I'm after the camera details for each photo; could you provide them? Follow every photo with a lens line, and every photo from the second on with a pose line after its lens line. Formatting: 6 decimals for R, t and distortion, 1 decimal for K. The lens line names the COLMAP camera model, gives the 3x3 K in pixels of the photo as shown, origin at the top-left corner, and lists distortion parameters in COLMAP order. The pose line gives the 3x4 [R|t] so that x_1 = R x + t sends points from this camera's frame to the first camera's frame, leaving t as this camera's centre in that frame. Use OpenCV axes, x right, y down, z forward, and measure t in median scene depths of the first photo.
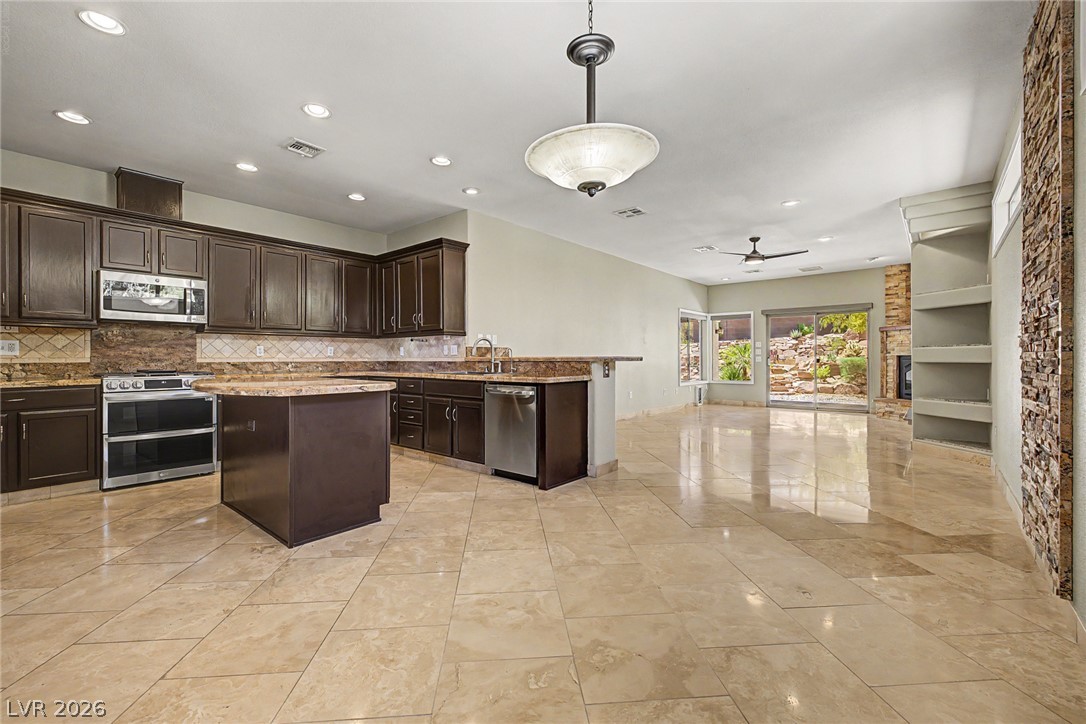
lens RADIAL K [[459.9, 0, 532.0], [0, 459.9, 362.2], [0, 0, 1]] dist [0.001021, 0.000186]
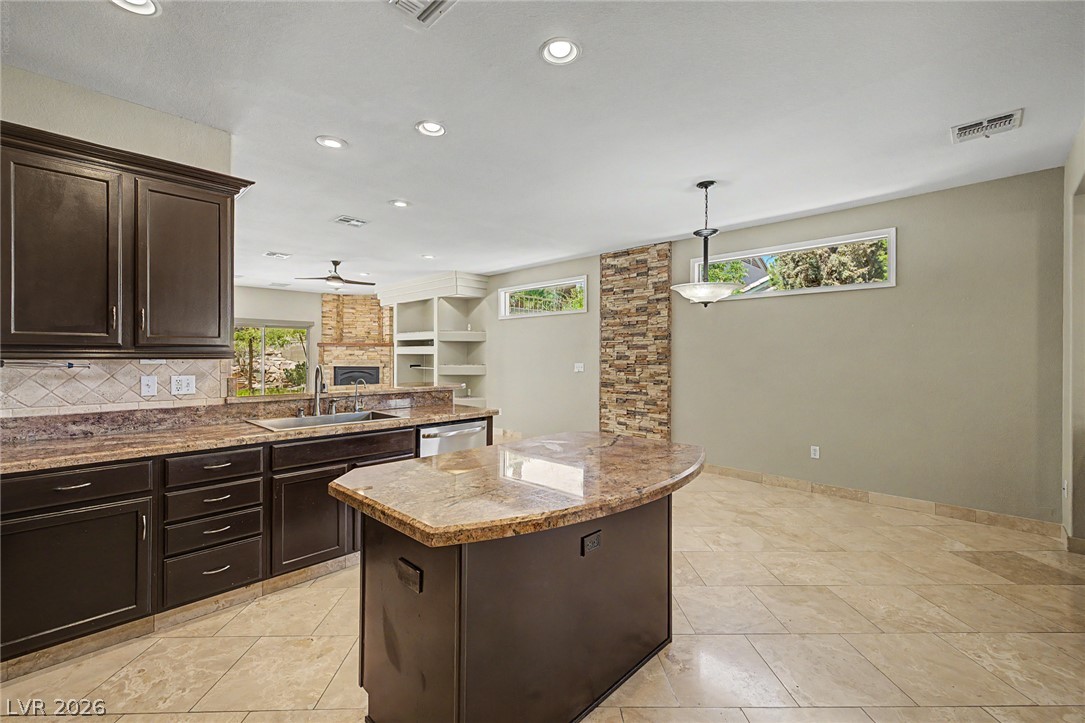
lens RADIAL K [[459.3, 0, 540.9], [0, 459.3, 357.1], [0, 0, 1]] dist [-0.000126, -0.000187]
pose [[0.053043, 0.000960, 0.998592, -0.668999], [0.005825, 0.999982, -0.001271, -0.055411], [-0.998575, 0.005885, 0.053036, 0.578503]]
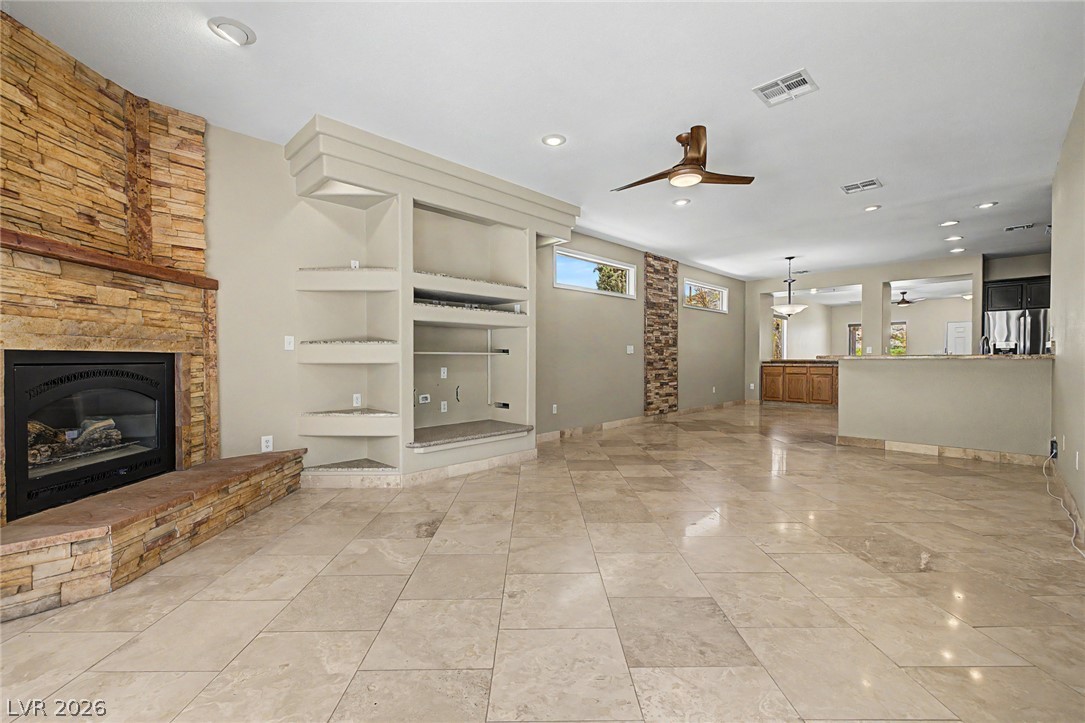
lens RADIAL K [[459.3, 0, 540.9], [0, 459.3, 357.1], [0, 0, 1]] dist [-0.000126, -0.000187]
pose [[-0.997676, 0.002967, 0.068069, 0.723675], [0.003673, 0.999941, 0.010241, -0.021521], [-0.068034, 0.010468, -0.997628, 1.868169]]
